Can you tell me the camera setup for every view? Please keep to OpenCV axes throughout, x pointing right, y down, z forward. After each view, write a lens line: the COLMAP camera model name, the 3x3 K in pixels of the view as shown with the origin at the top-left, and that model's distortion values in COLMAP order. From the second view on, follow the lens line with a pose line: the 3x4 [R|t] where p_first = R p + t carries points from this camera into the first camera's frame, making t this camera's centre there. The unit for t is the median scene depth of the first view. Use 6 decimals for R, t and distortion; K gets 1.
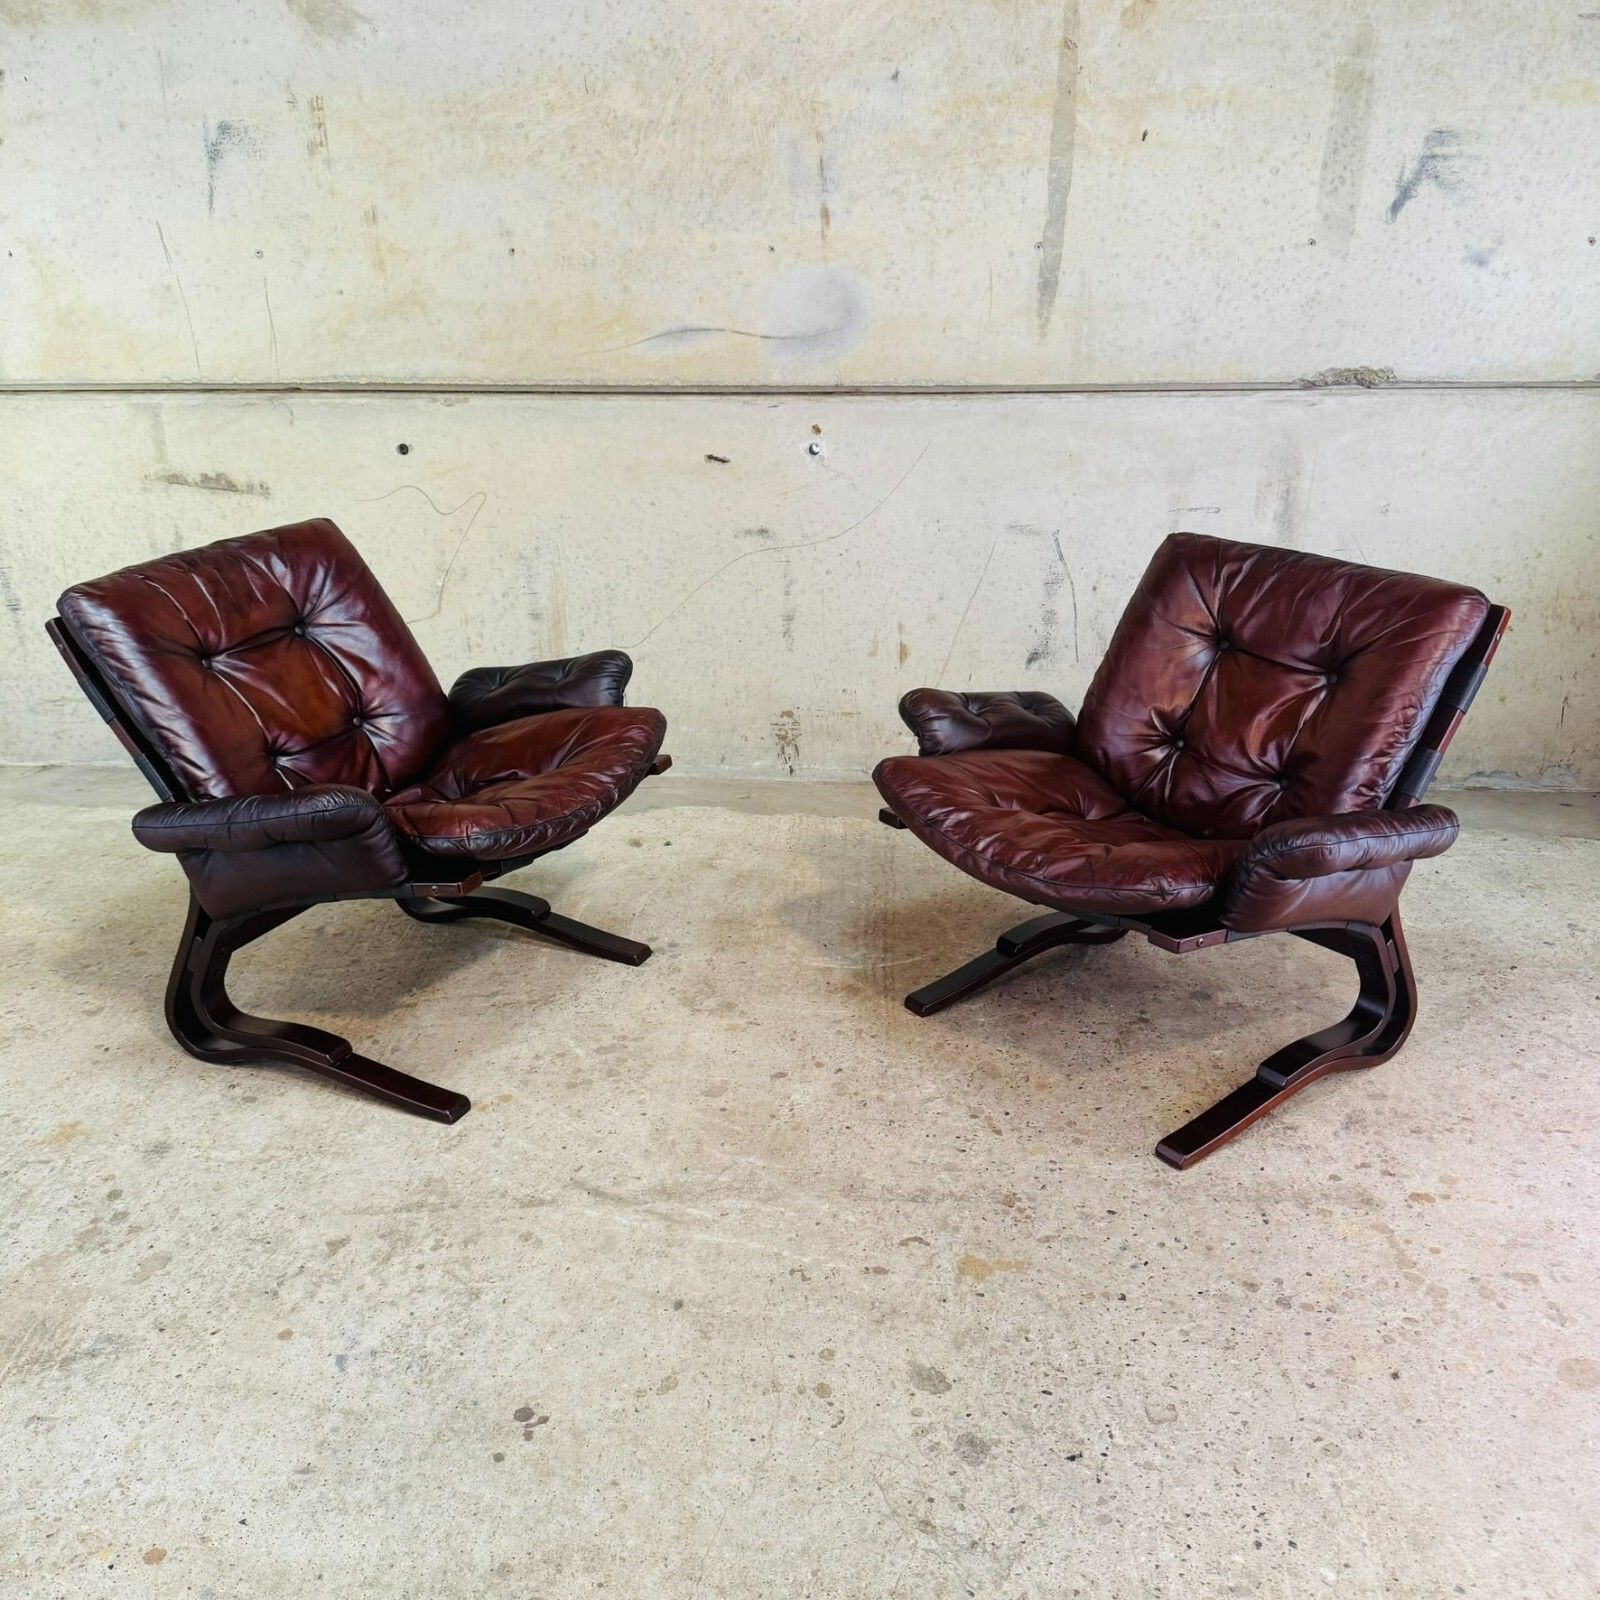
lens RADIAL K [[1392.0, 0, 807.7], [0, 1392.0, 804.4], [0, 0, 1]] dist [0.148834, -0.284739]
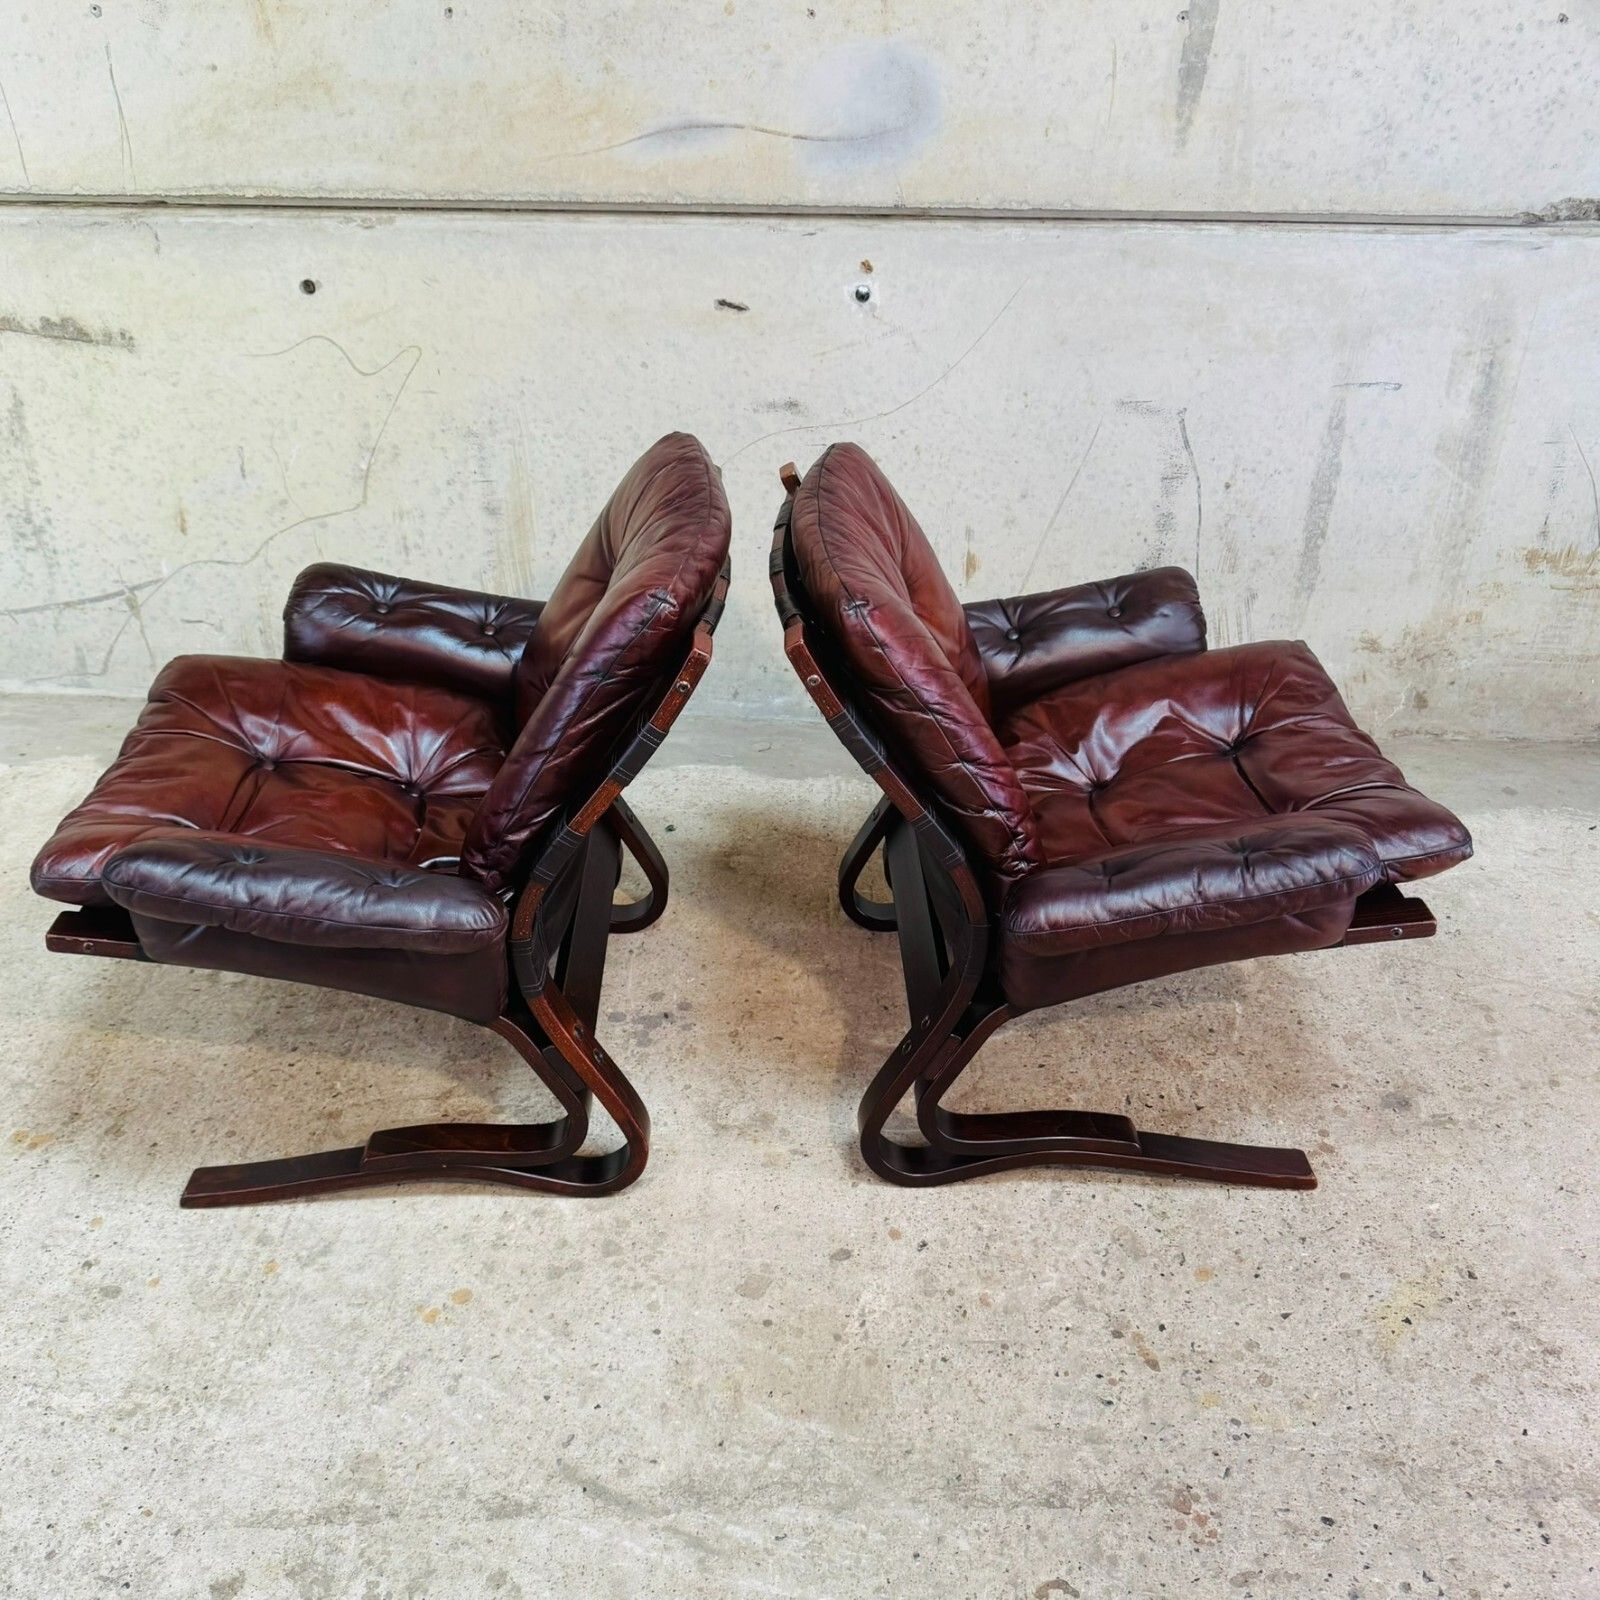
lens RADIAL K [[1497.0, 0, 813.8], [0, 1497.0, 807.4], [0, 0, 1]] dist [0.010587, -0.018874]
pose [[0.999839, 0.006308, 0.016777, -0.048565], [-0.008651, 0.989616, 0.143473, -0.145102], [-0.015698, -0.143595, 0.989512, 0.267857]]
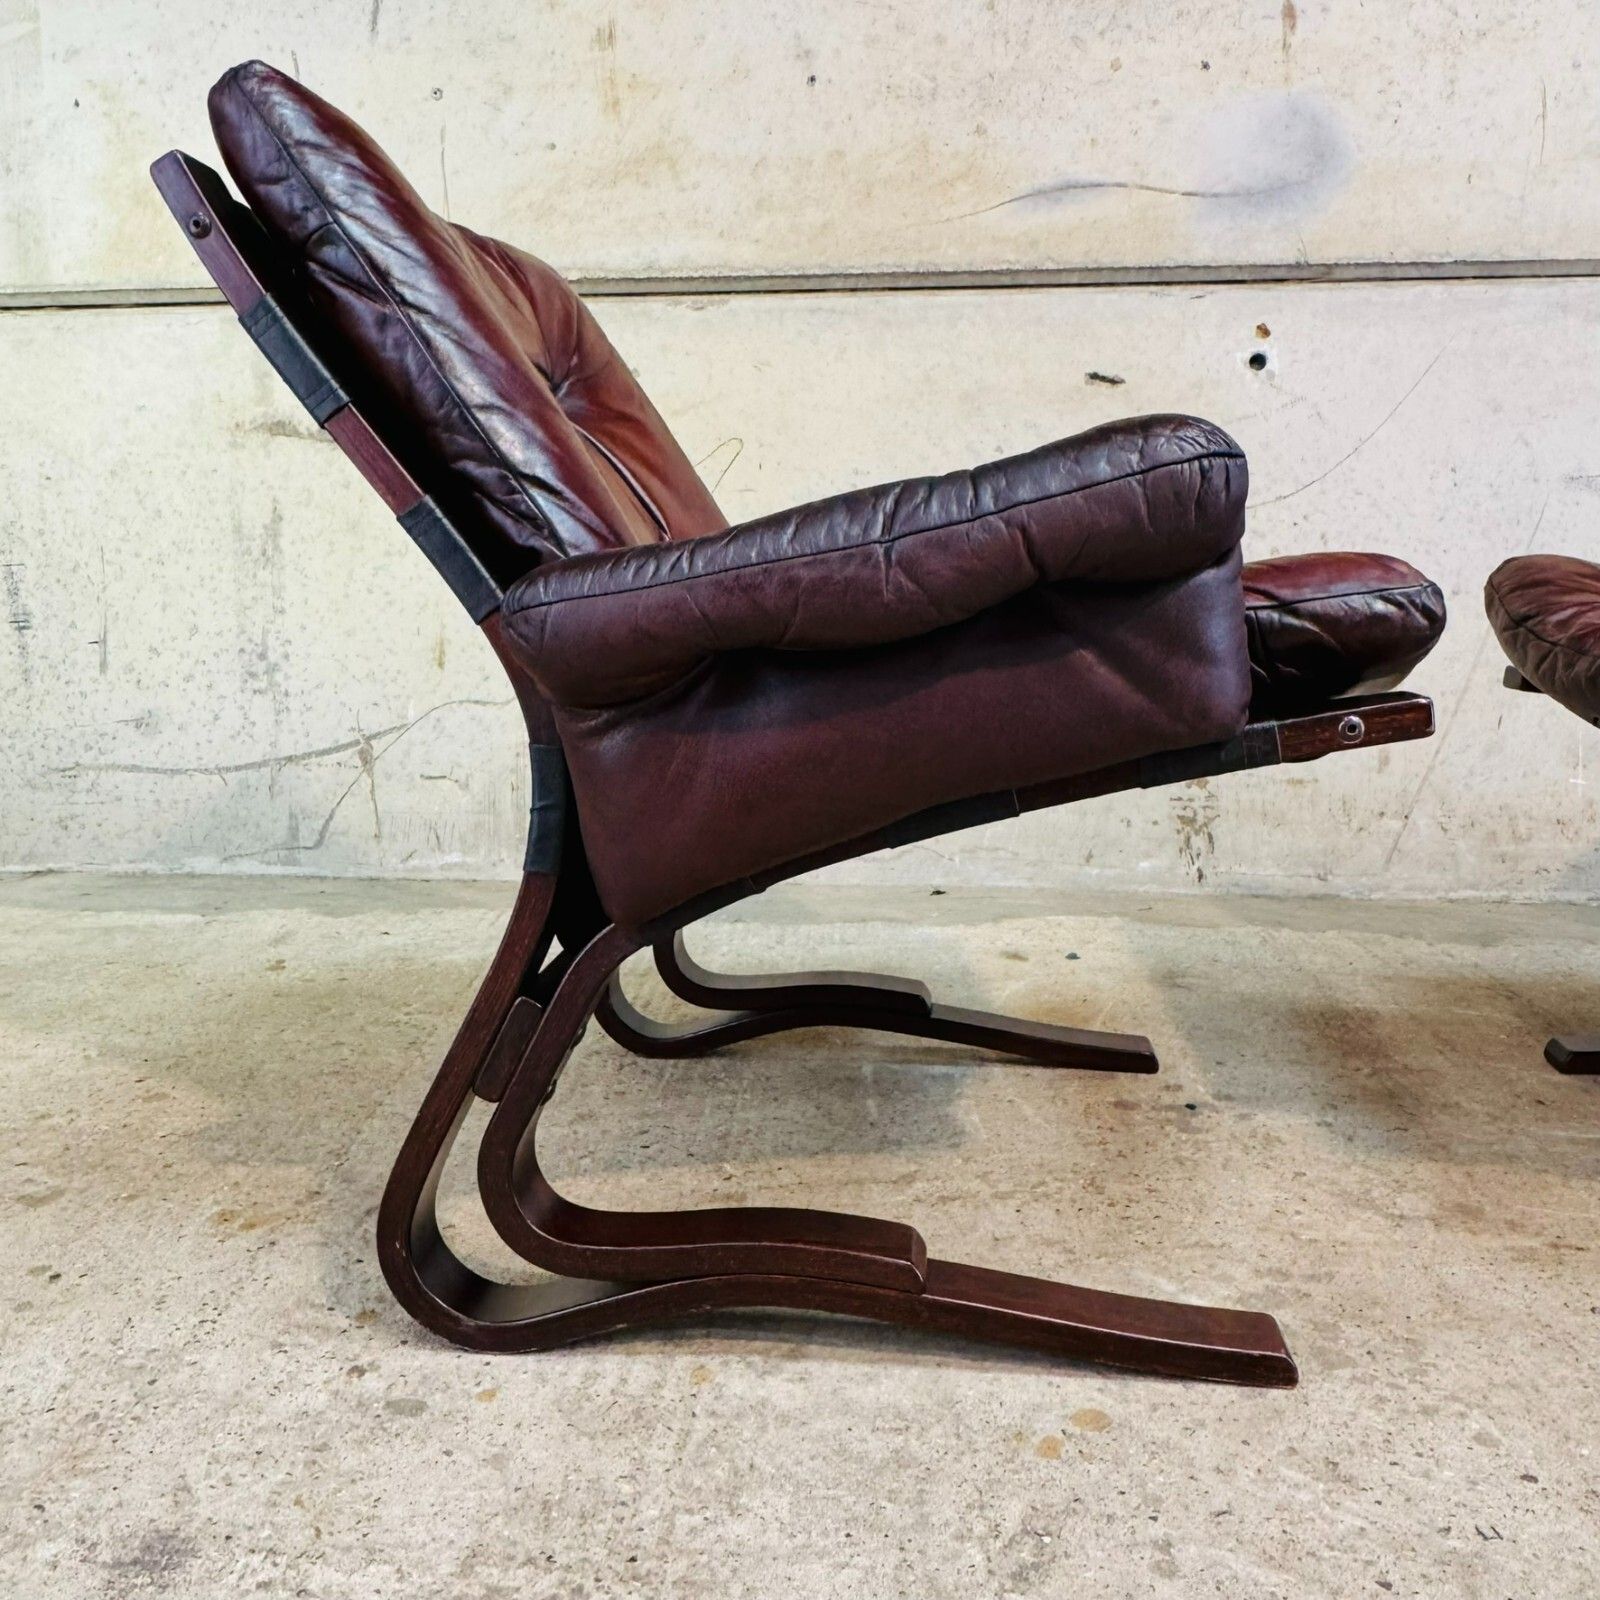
lens RADIAL K [[1436.9, 0, 812.0], [0, 1436.9, 796.7], [0, 0, 1]] dist [-0.006136, 0.008036]
pose [[0.999735, 0.006215, -0.022171, -0.273702], [-0.010901, 0.975890, -0.217989, 0.130936], [0.020281, 0.218173, 0.975699, 0.583834]]
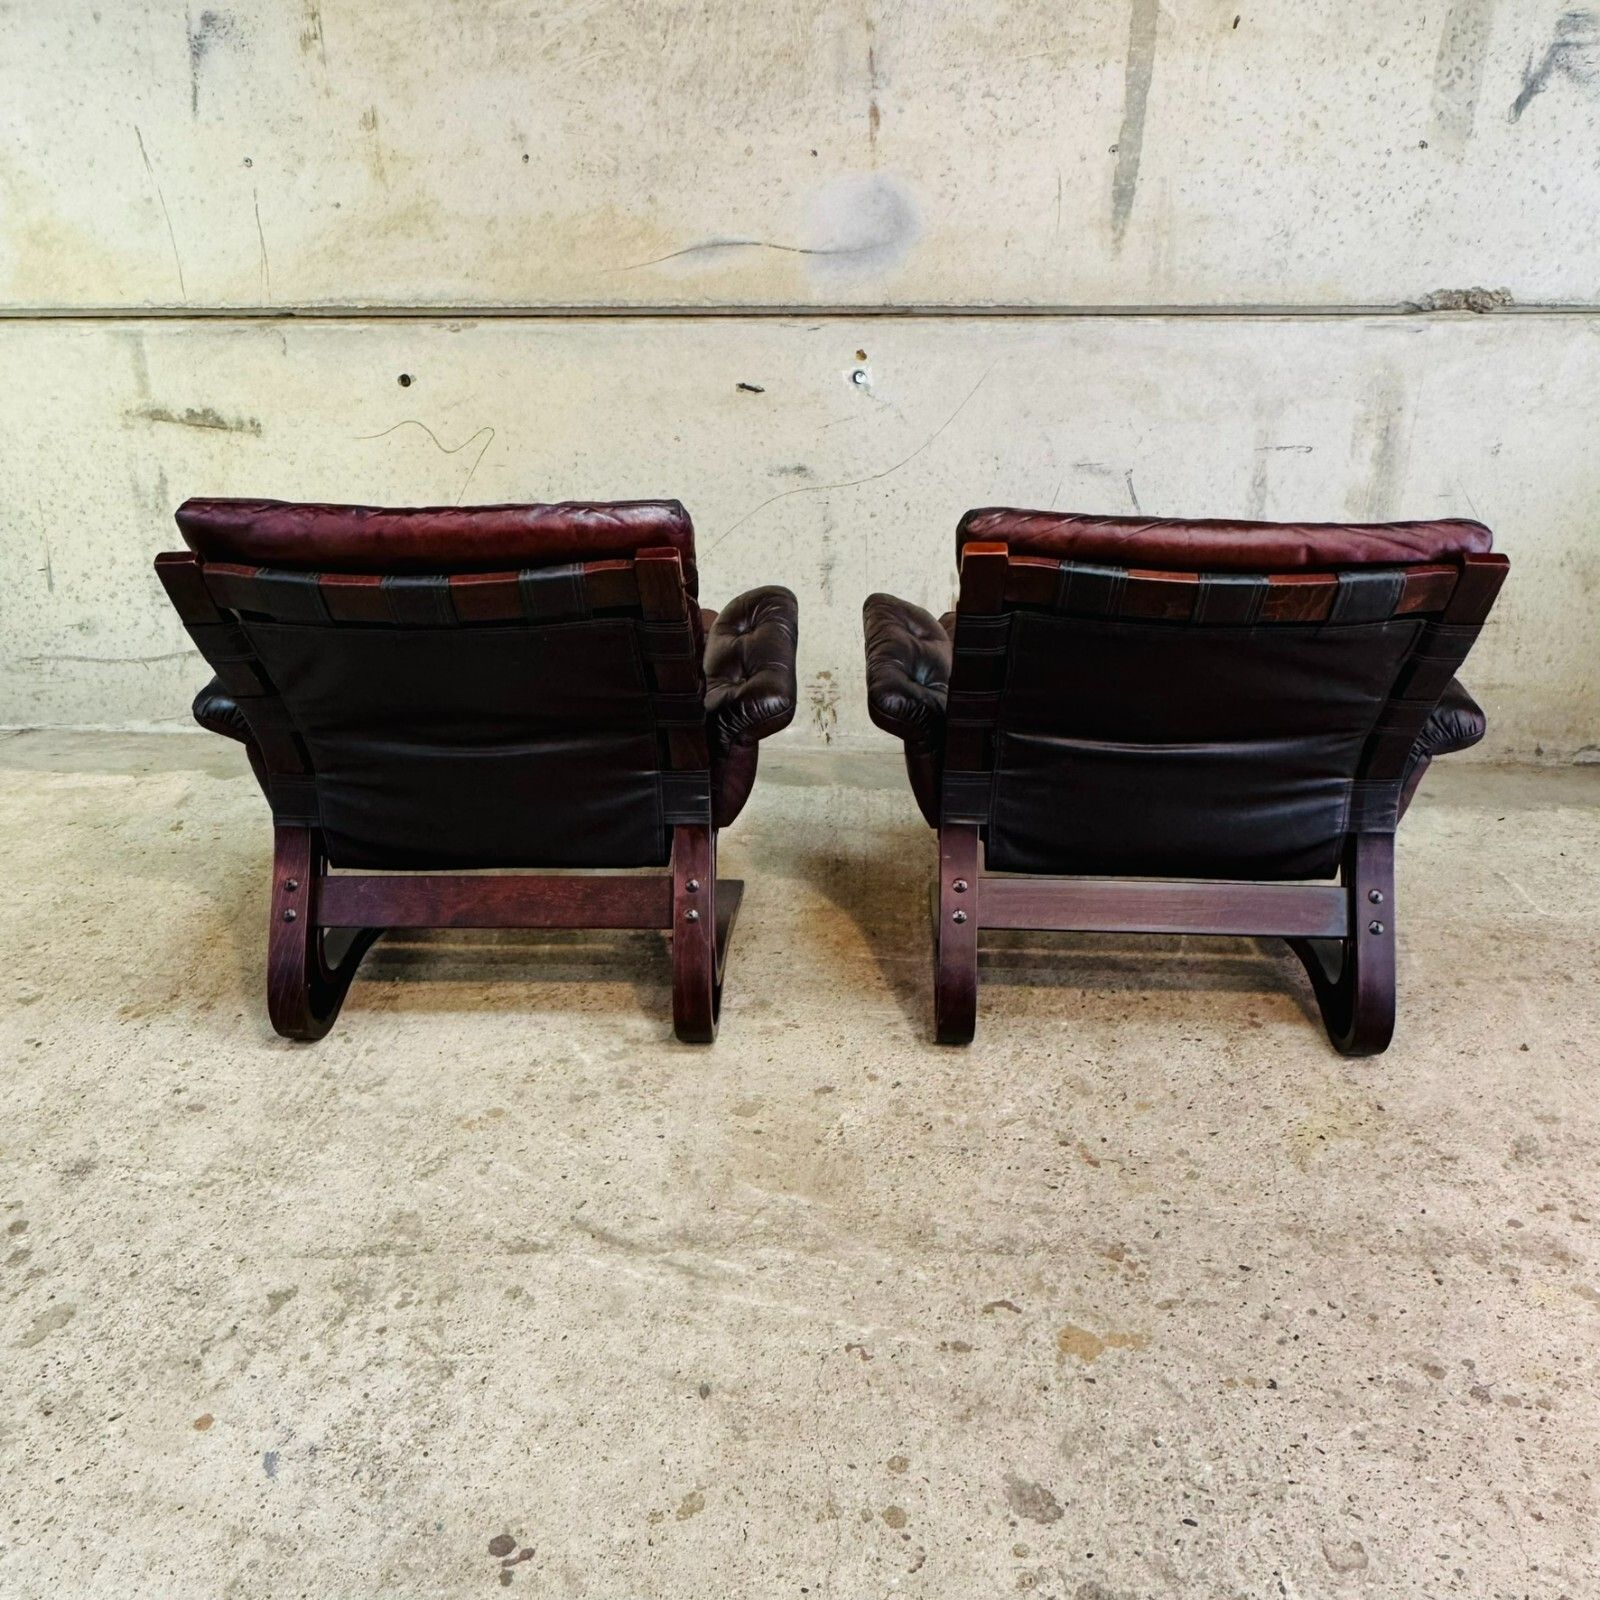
lens RADIAL K [[1368.6, 0, 806.8], [0, 1368.6, 798.1], [0, 0, 1]] dist [-0.007971, 0.007918]
pose [[0.999871, 0.007891, -0.013959, -0.020889], [-0.007855, 0.999966, 0.002616, 0.018983], [0.013980, -0.002506, 0.999899, 0.190087]]
